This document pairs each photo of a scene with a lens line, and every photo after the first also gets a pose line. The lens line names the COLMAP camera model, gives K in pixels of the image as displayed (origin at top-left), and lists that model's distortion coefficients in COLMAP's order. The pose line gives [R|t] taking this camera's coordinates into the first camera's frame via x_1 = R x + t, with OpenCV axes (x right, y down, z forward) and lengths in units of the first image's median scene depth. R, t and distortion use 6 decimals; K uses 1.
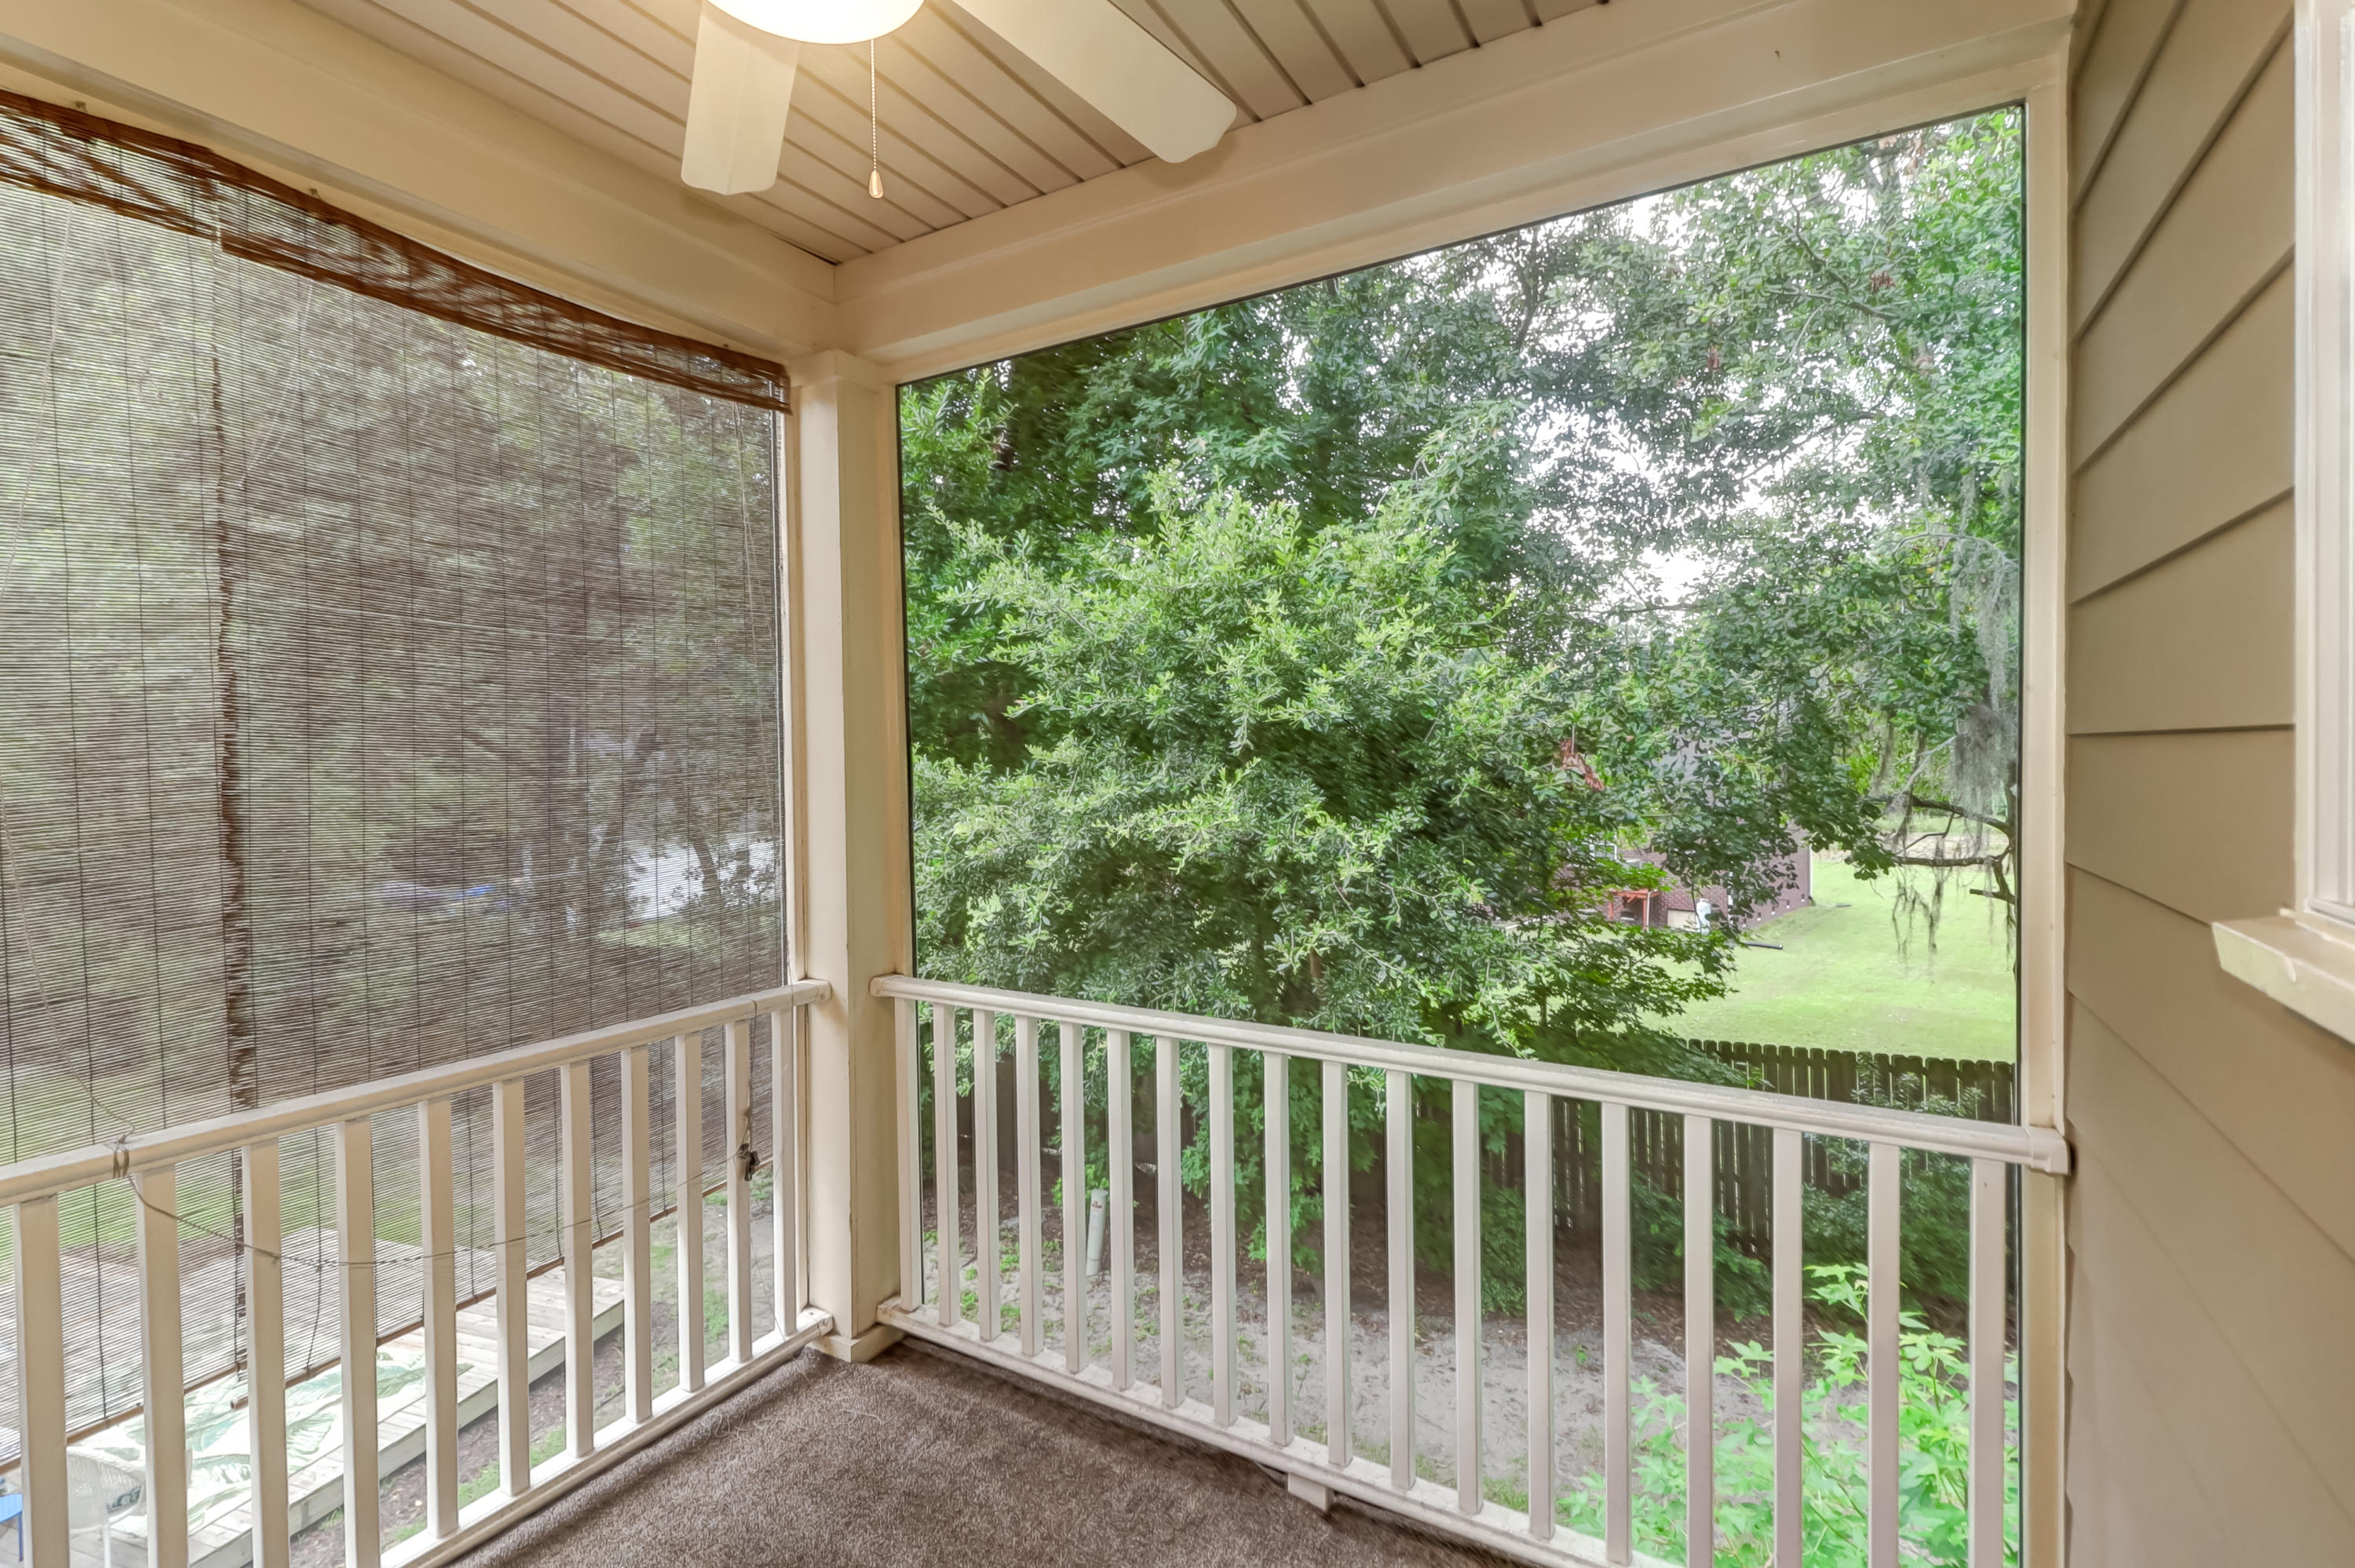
lens RADIAL K [[1067.7, 0, 1178.4], [0, 1067.7, 774.1], [0, 0, 1]] dist [0.000419, 0.000212]
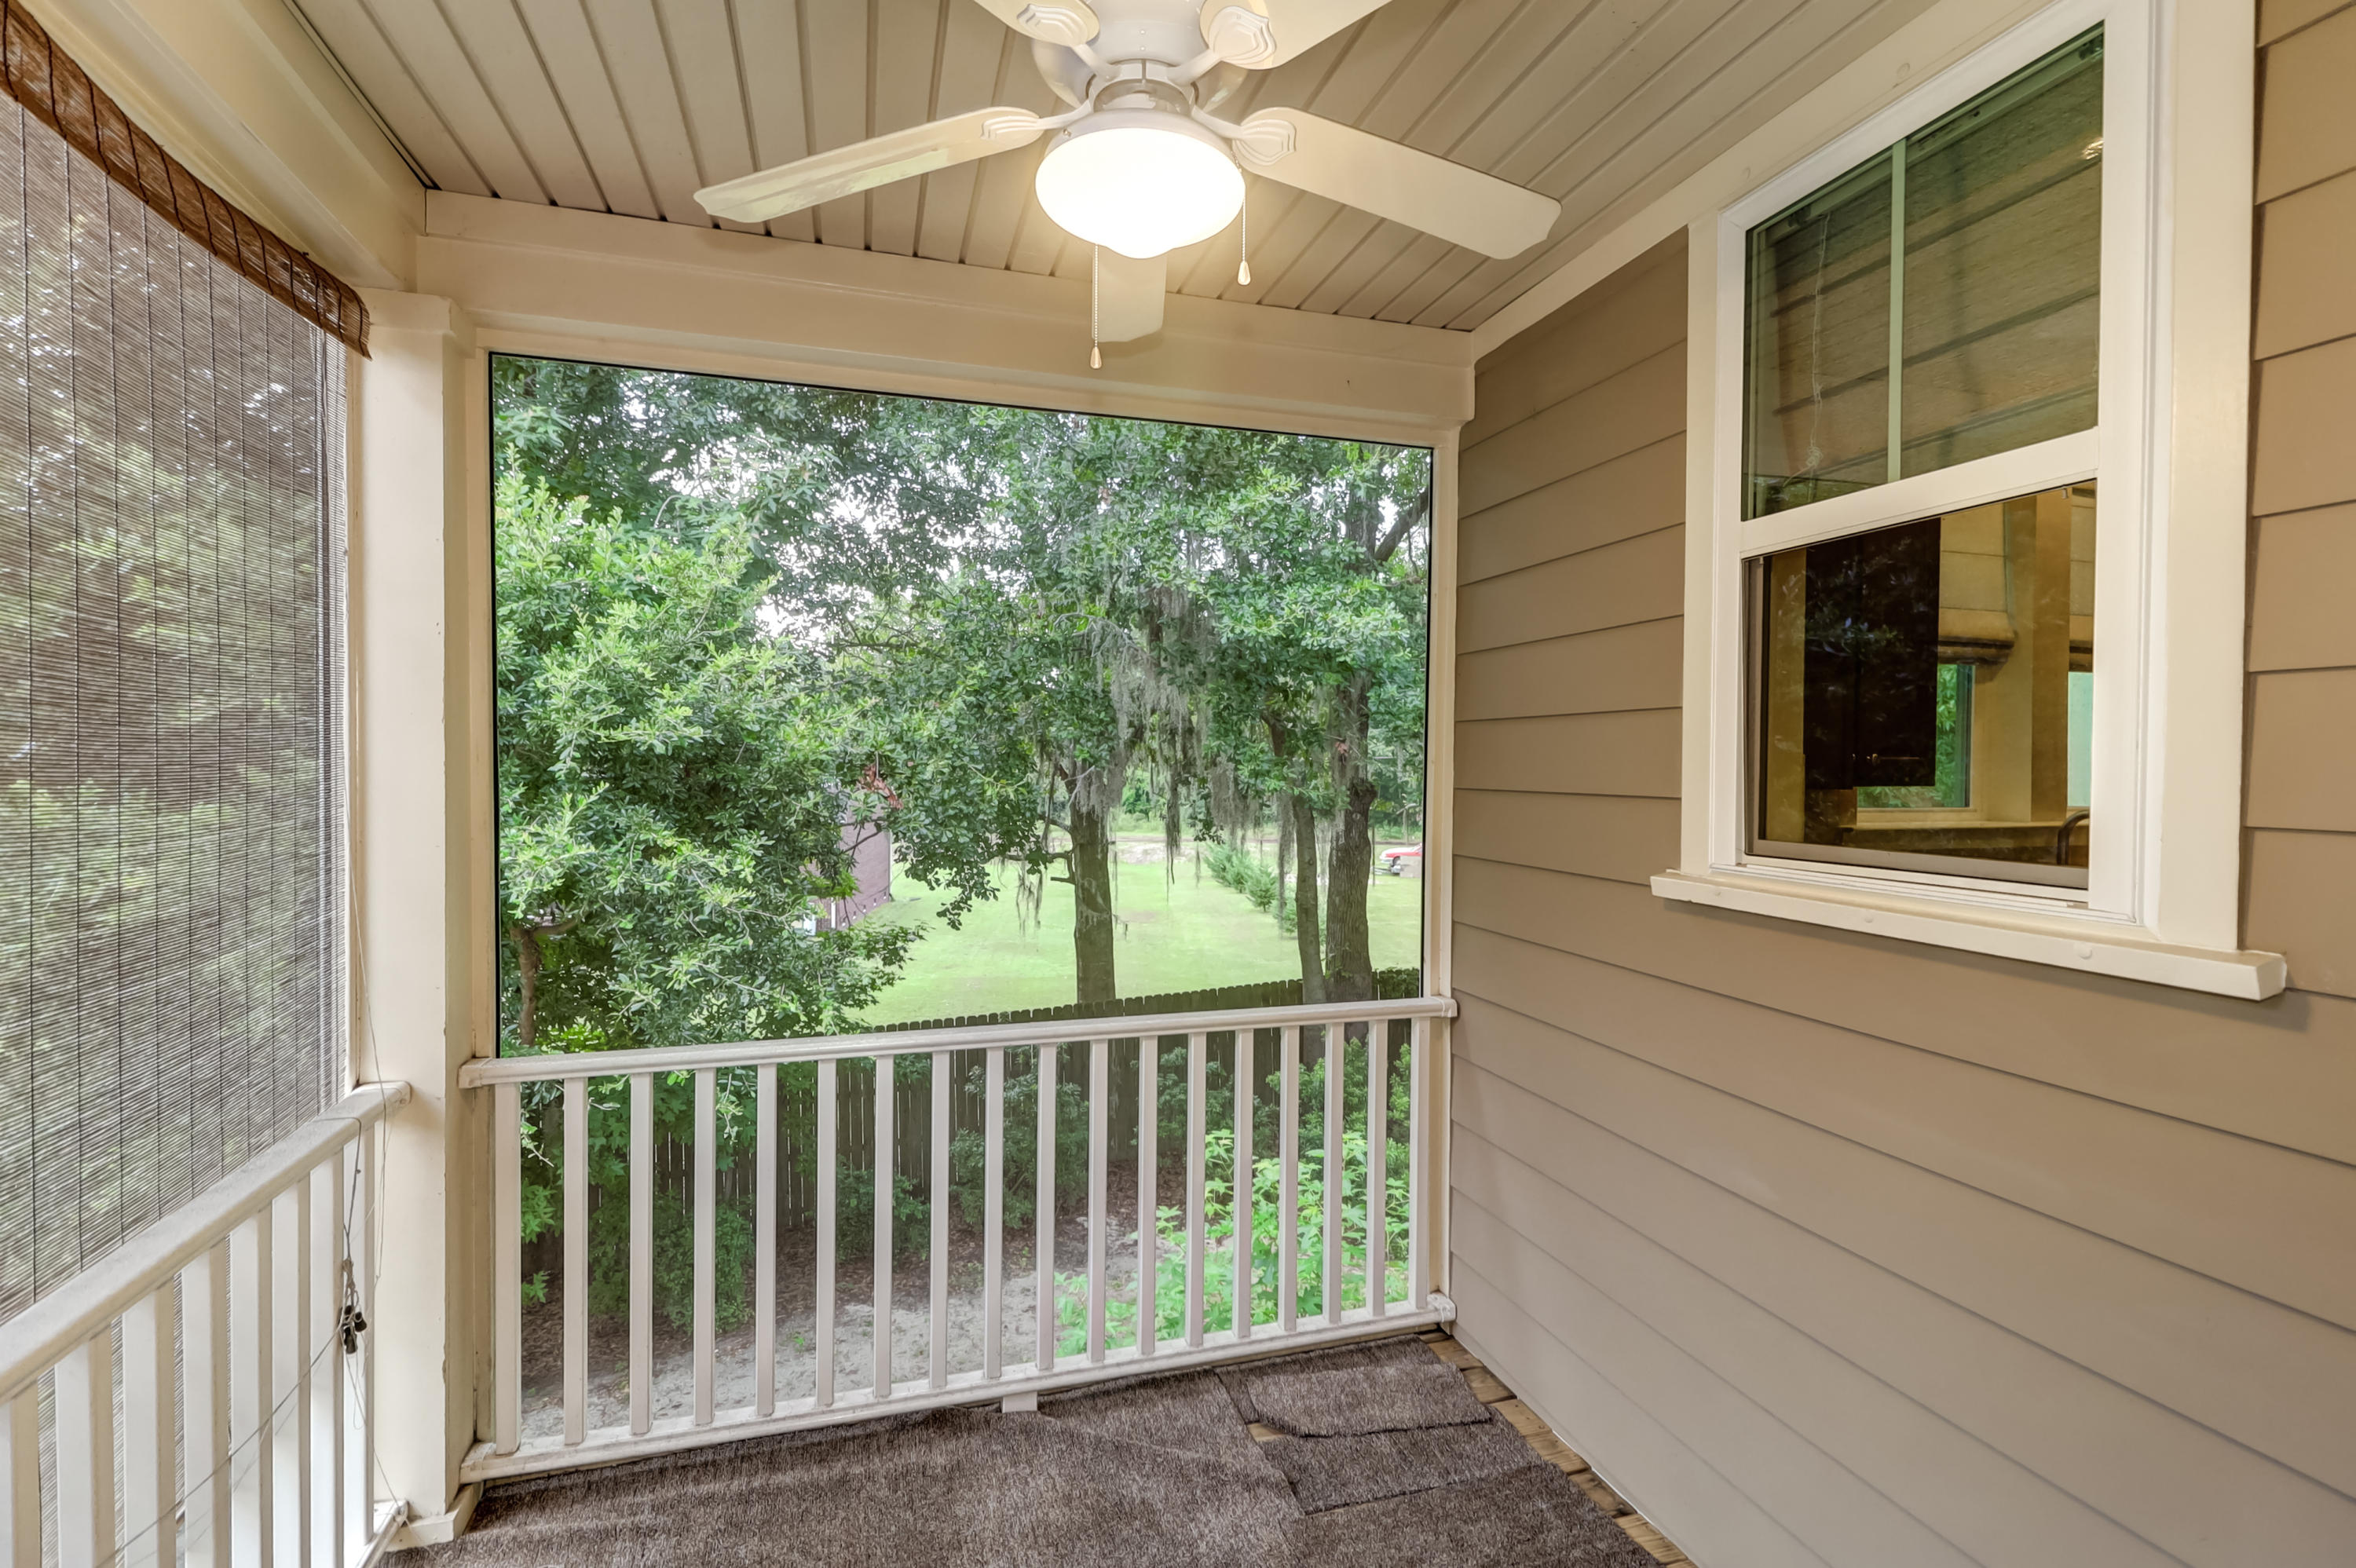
lens RADIAL K [[1065.6, 0, 1178.0], [0, 1065.6, 784.0], [0, 0, 1]] dist [0.001572, -0.011565]
pose [[0.667283, -0.001368, 0.744803, -0.282210], [0.001995, 0.999998, 0.000049, -0.013625], [-0.744802, 0.001453, 0.667284, 0.024636]]
